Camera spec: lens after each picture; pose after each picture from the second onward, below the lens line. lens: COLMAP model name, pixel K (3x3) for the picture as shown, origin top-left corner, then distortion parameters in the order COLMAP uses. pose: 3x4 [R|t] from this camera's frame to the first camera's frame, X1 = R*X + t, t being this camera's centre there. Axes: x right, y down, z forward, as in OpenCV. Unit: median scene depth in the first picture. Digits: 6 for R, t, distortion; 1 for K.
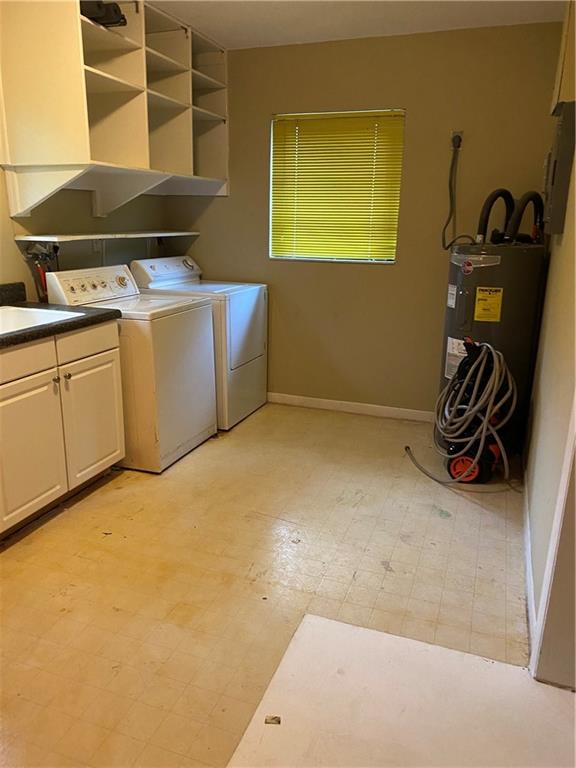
lens RADIAL K [[582.0, 0, 293.9], [0, 582.0, 384.1], [0, 0, 1]] dist [0.033646, -0.035384]
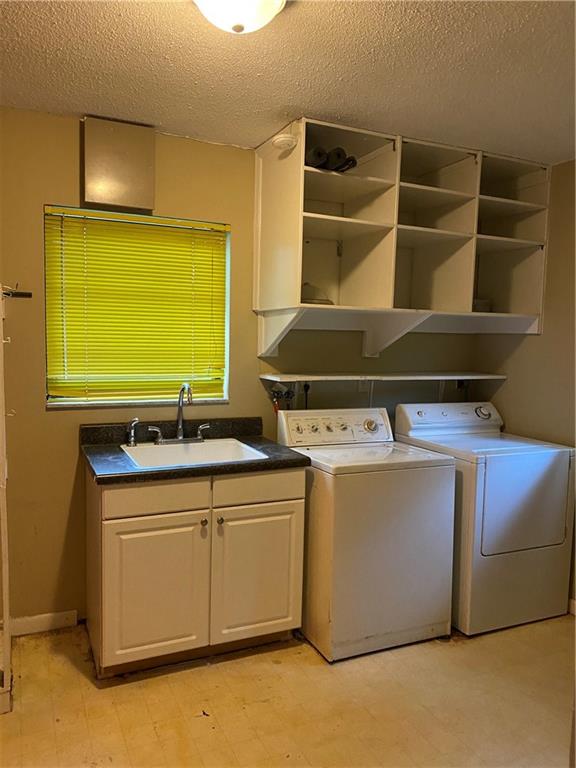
lens RADIAL K [[582.0, 0, 290.2], [0, 582.0, 388.1], [0, 0, 1]] dist [0.033646, -0.035384]
pose [[0.701462, 0.060341, -0.710148, 0.295445], [-0.209380, 0.969888, -0.124408, -0.107763], [0.681257, 0.235959, 0.692973, 0.313956]]
